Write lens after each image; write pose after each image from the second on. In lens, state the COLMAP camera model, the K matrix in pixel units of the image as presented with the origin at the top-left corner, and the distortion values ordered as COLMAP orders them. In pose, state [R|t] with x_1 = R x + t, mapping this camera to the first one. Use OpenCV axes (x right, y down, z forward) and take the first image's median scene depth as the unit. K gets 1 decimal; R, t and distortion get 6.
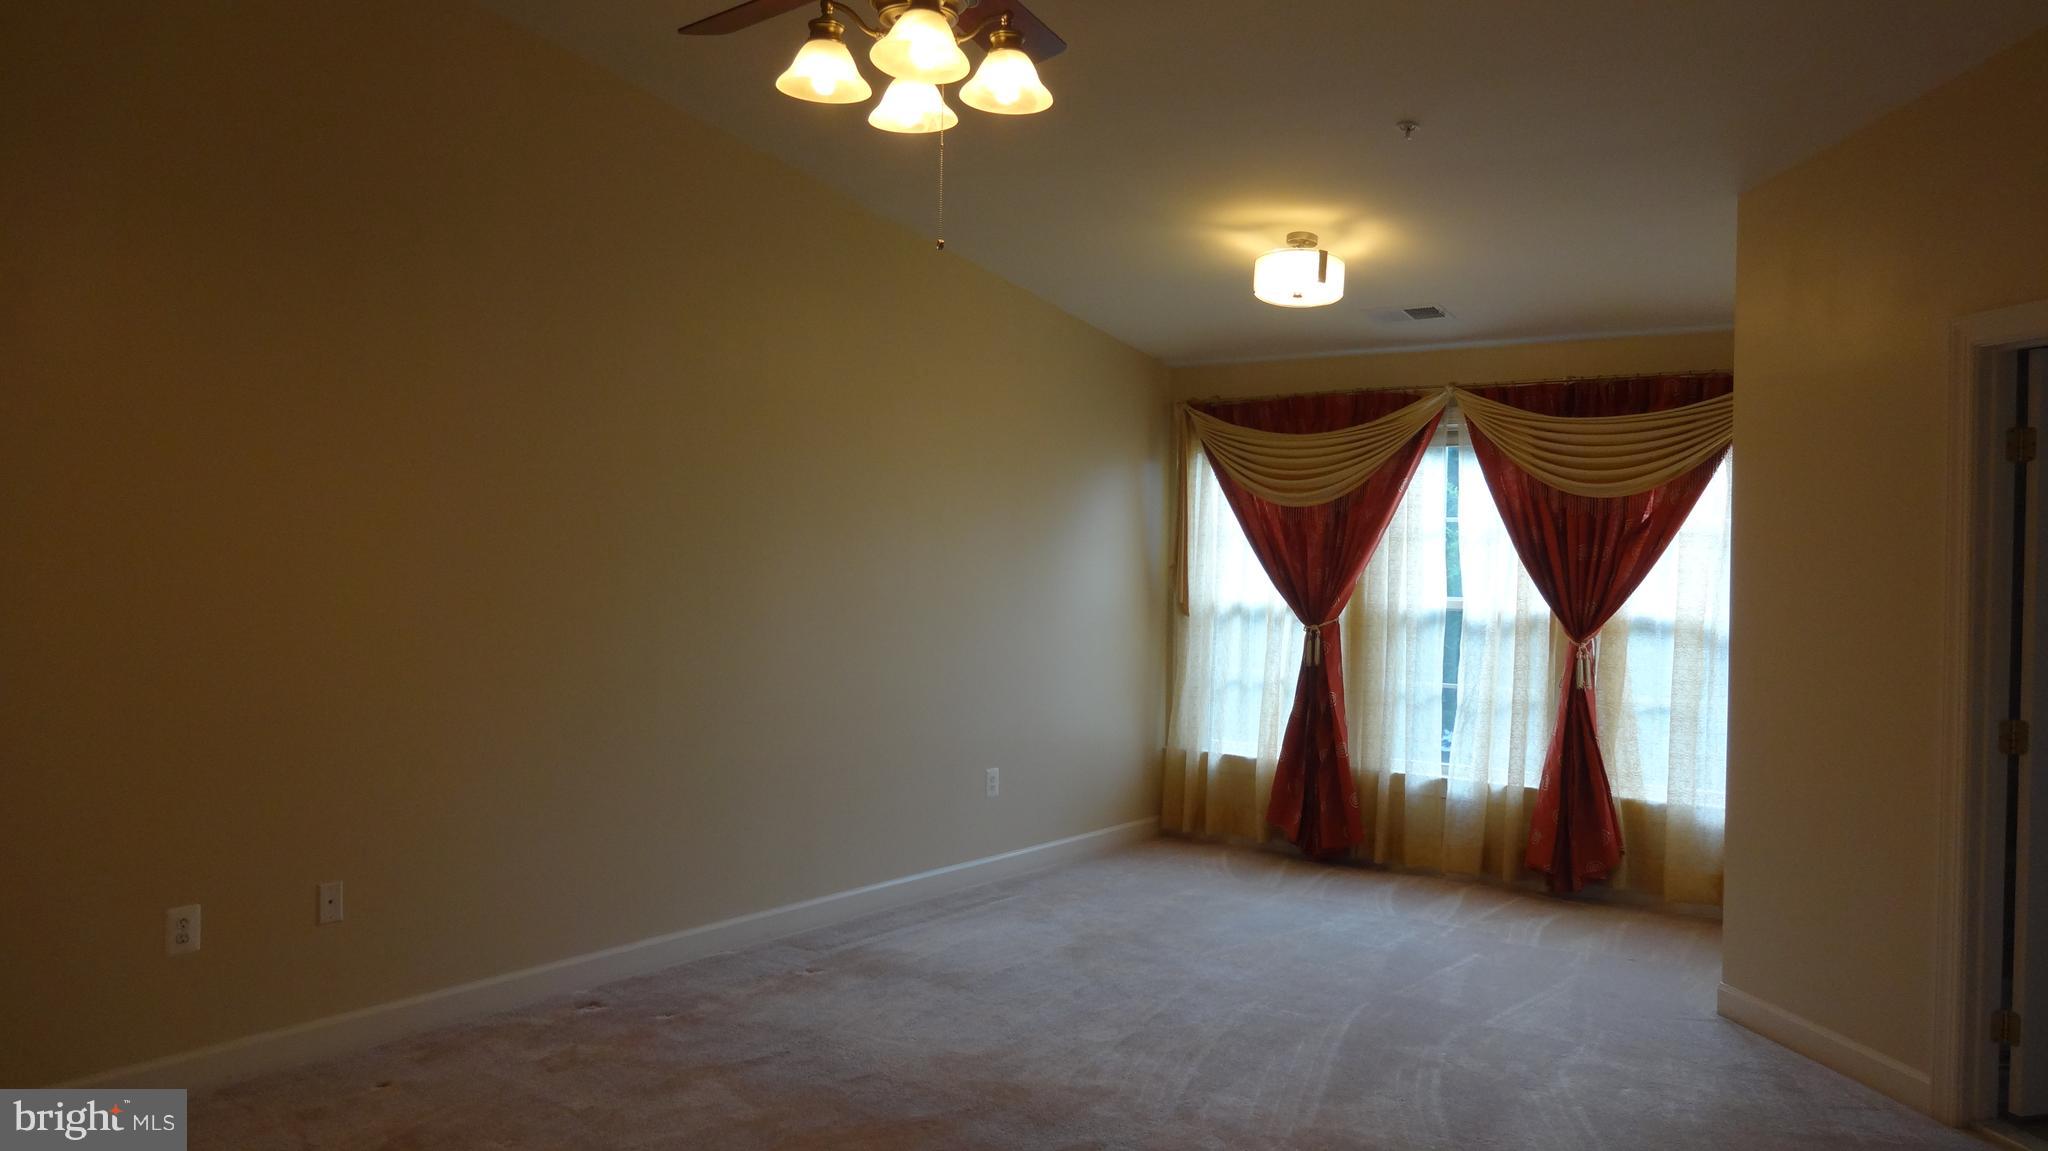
lens RADIAL K [[1522.1, 0, 1030.1], [0, 1522.1, 580.4], [0, 0, 1]] dist [0.002904, -0.007252]
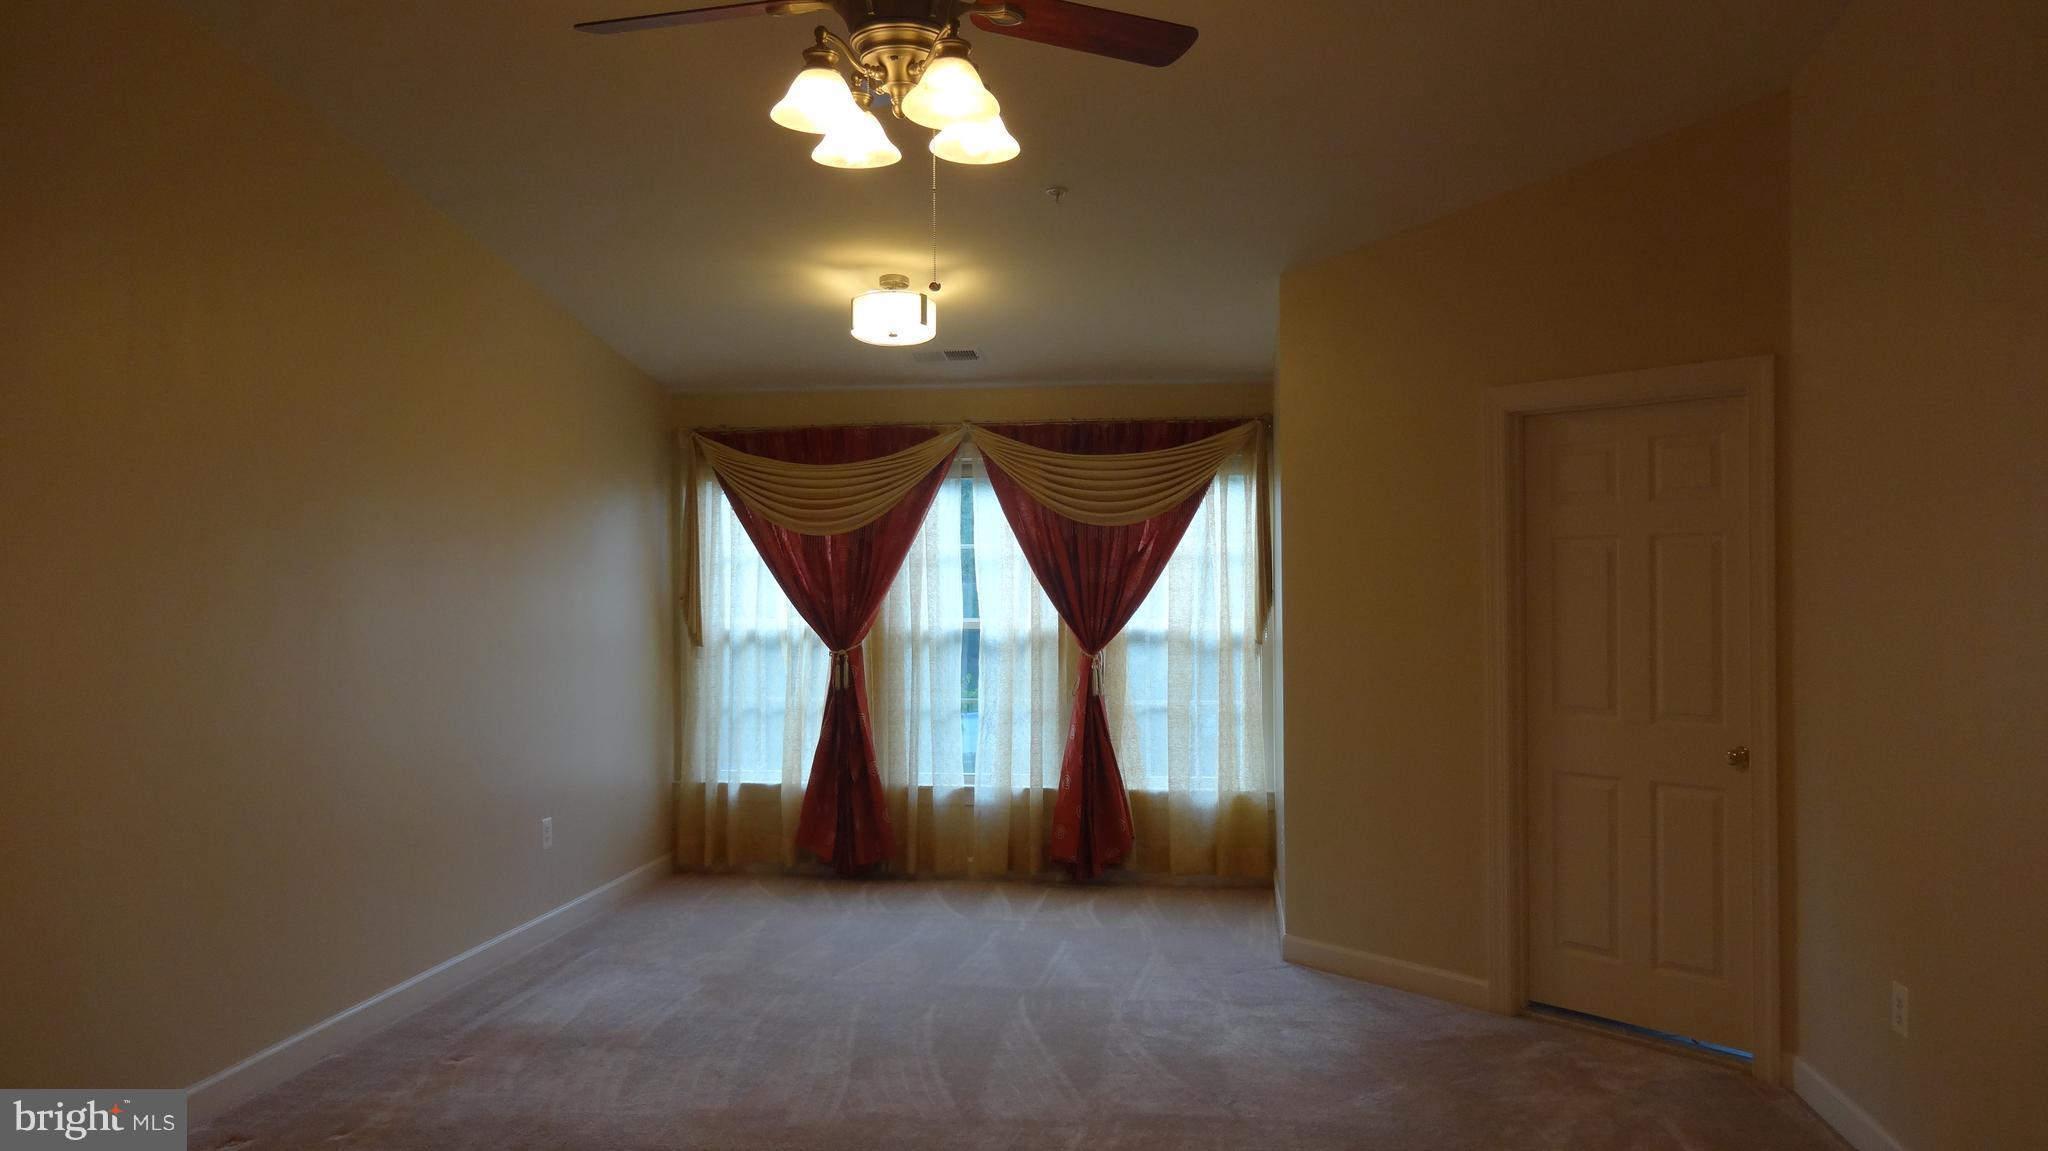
lens RADIAL K [[1522.1, 0, 1027.7], [0, 1522.1, 583.3], [0, 0, 1]] dist [0.002904, -0.007252]
pose [[0.873731, -0.022204, 0.485903, -0.214650], [0.028444, 0.999580, -0.005470, -0.006879], [-0.485578, 0.018601, 0.873996, 0.037593]]
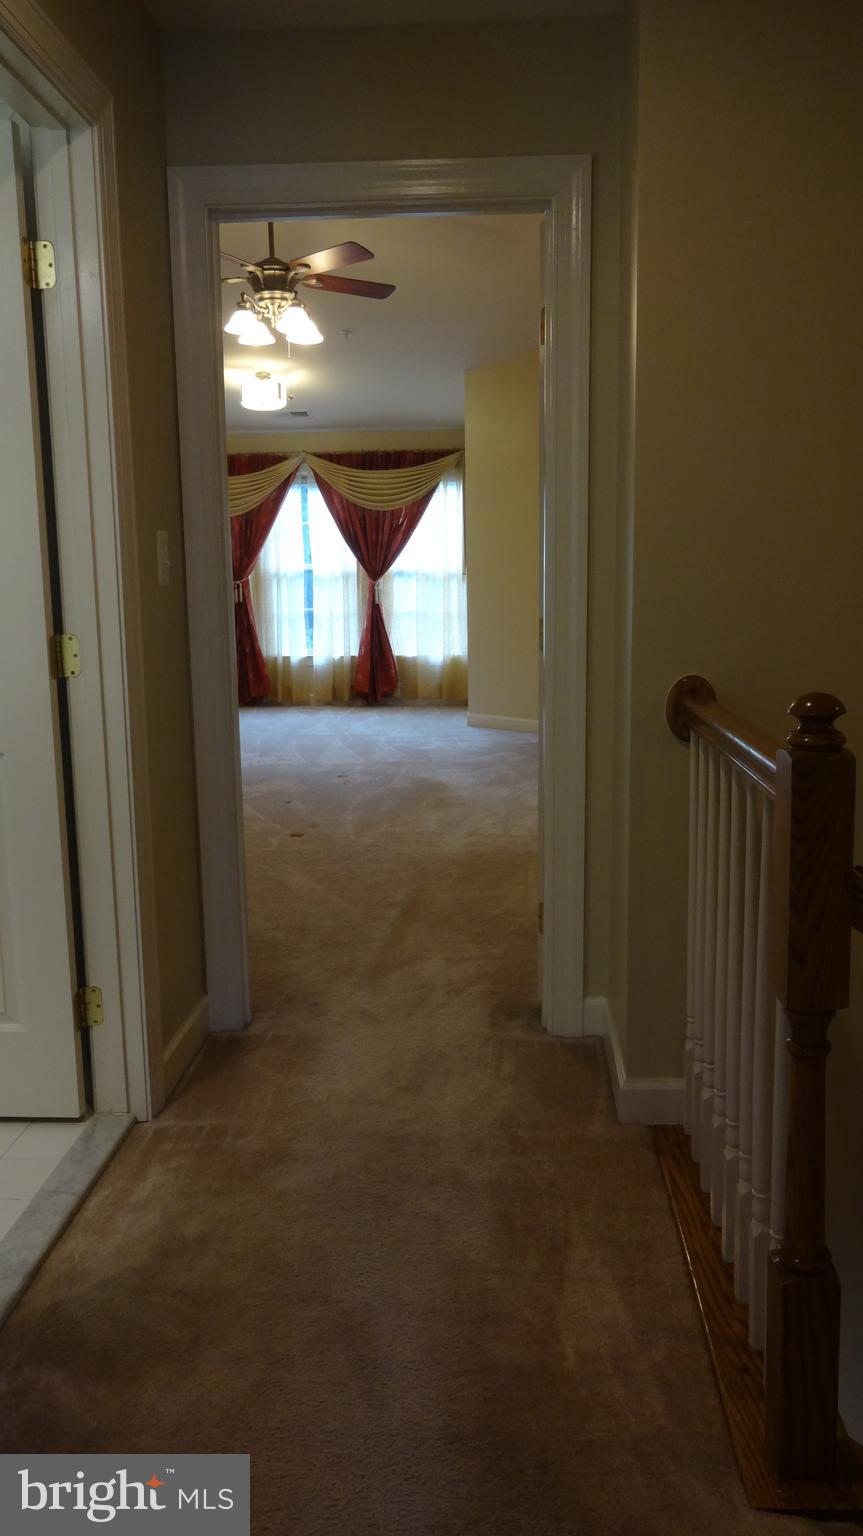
lens RADIAL K [[1141.6, 0, 426.6], [0, 1141.6, 781.4], [0, 0, 1]] dist [0.002904, -0.007252]
pose [[0.840277, -0.124197, 0.527740, -0.415706], [0.037460, 0.984381, 0.172018, 0.041213], [-0.540861, -0.124774, 0.831806, -0.352541]]
